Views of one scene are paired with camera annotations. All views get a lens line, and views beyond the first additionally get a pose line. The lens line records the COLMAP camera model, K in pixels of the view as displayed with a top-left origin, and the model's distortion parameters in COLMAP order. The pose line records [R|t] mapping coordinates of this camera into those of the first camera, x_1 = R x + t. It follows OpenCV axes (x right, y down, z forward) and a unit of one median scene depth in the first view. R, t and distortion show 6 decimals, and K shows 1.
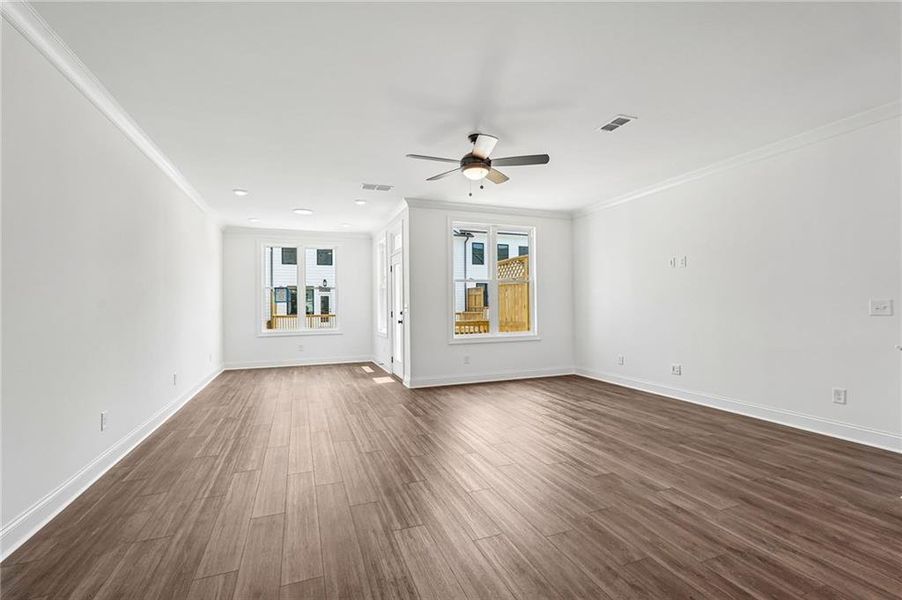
lens RADIAL K [[399.3, 0, 451.3], [0, 399.3, 304.6], [0, 0, 1]] dist [-0.013989, 0.008502]
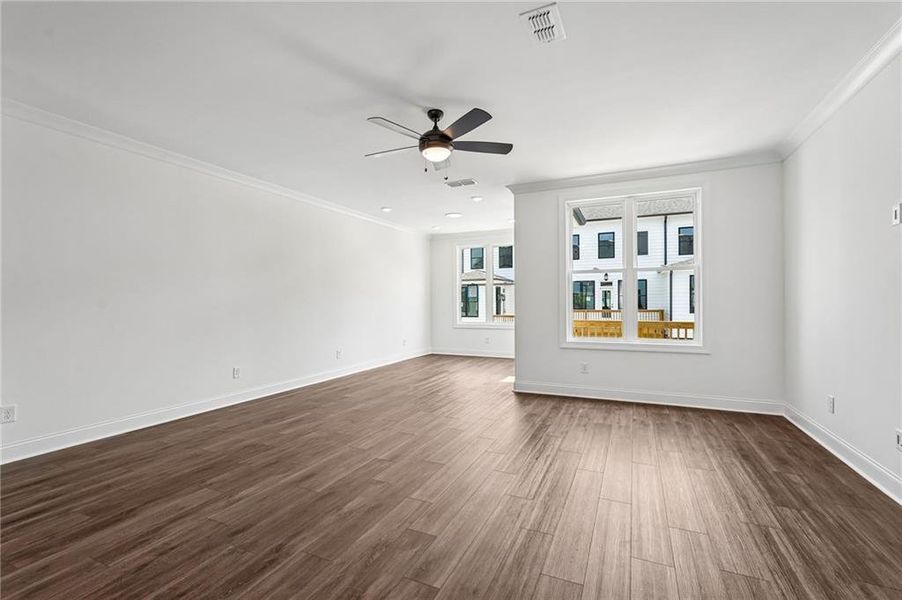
lens RADIAL K [[399.3, 0, 452.8], [0, 399.3, 306.4], [0, 0, 1]] dist [-0.013989, 0.008502]
pose [[0.702018, 0.015009, -0.712001, 0.453529], [-0.001810, 0.999812, 0.019291, -0.004636], [0.712156, -0.012254, 0.701914, 0.250659]]
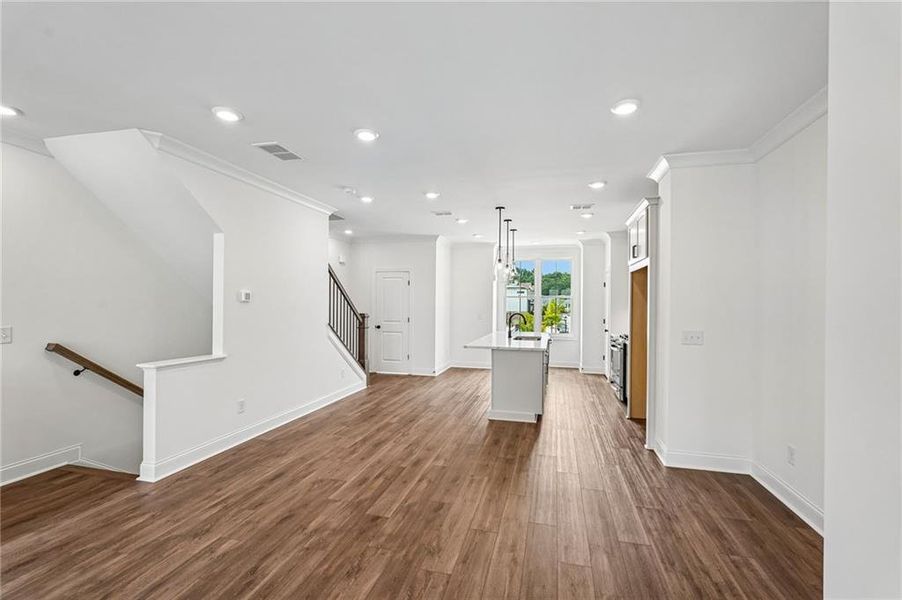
lens RADIAL K [[399.3, 0, 453.2], [0, 399.3, 302.7], [0, 0, 1]] dist [-0.013989, 0.008502]
pose [[-0.817681, 0.006627, 0.575633, -0.119308], [0.000884, 0.999947, -0.010255, -0.038451], [-0.575671, -0.007876, -0.817644, 0.448054]]
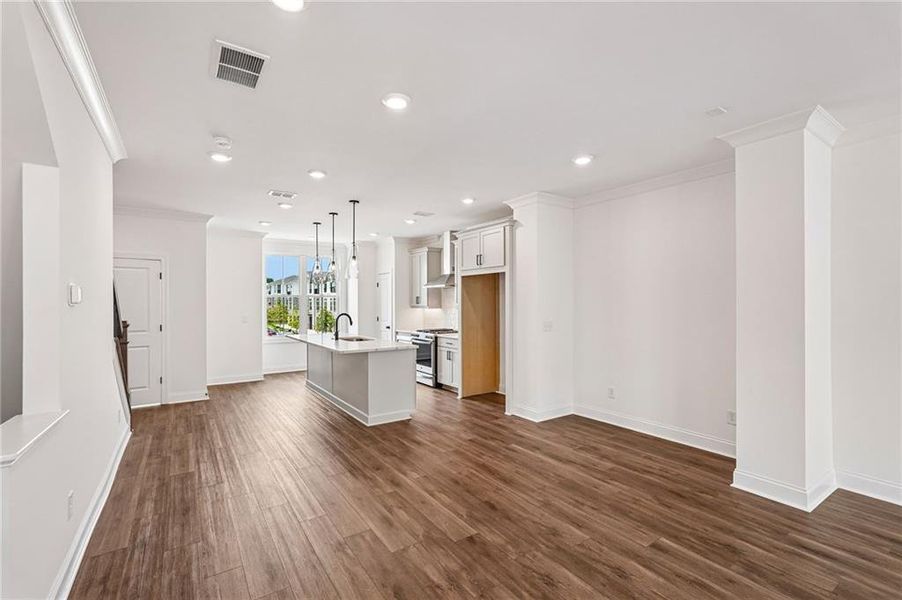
lens RADIAL K [[399.3, 0, 450.5], [0, 399.3, 305.0], [0, 0, 1]] dist [-0.013989, 0.008502]
pose [[-0.973210, 0.015420, -0.229399, 0.329041], [0.014695, 0.999880, 0.004866, -0.043867], [0.229446, 0.001365, -0.973320, 0.524569]]
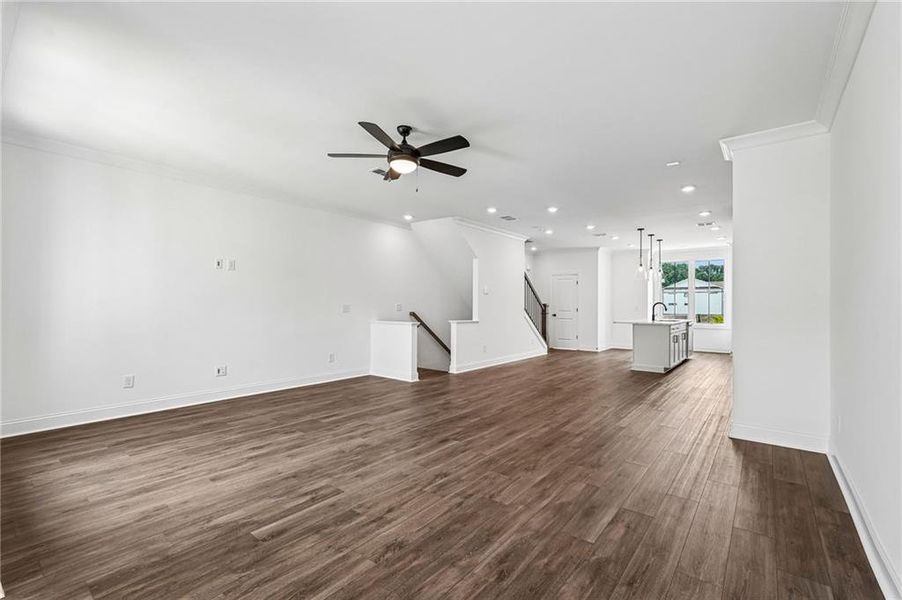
lens RADIAL K [[399.3, 0, 451.6], [0, 399.3, 301.5], [0, 0, 1]] dist [-0.013989, 0.008502]
pose [[-0.508566, 0.016938, 0.860857, -0.512325], [-0.001619, 0.999786, -0.020628, 0.006595], [-0.861022, -0.011884, -0.508429, 0.869900]]
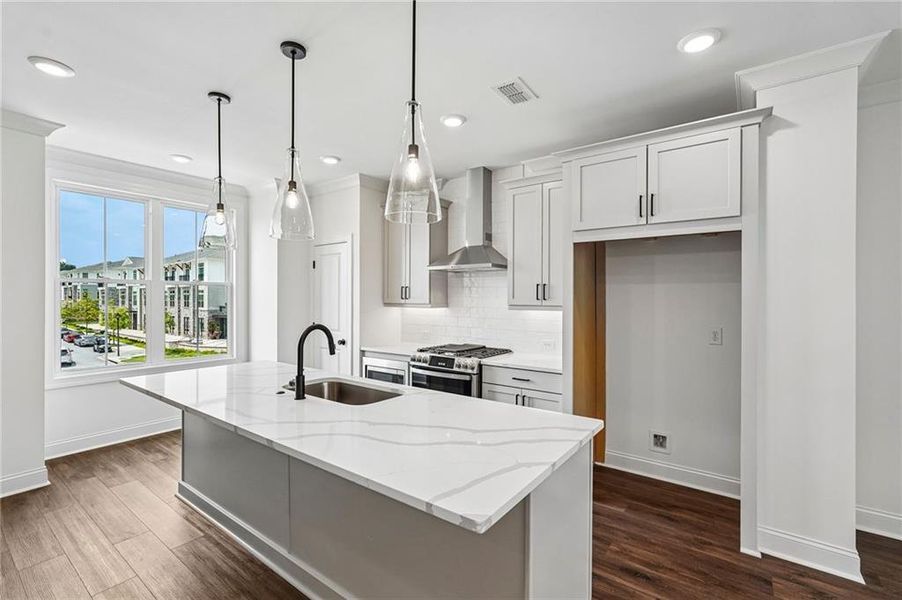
lens RADIAL K [[399.3, 0, 450.7], [0, 399.3, 300.9], [0, 0, 1]] dist [-0.013989, 0.008502]
pose [[-0.841502, 0.012059, -0.540120, 0.459816], [0.007226, 0.999913, 0.011066, -0.047702], [0.540206, 0.005409, -0.841516, -0.141891]]
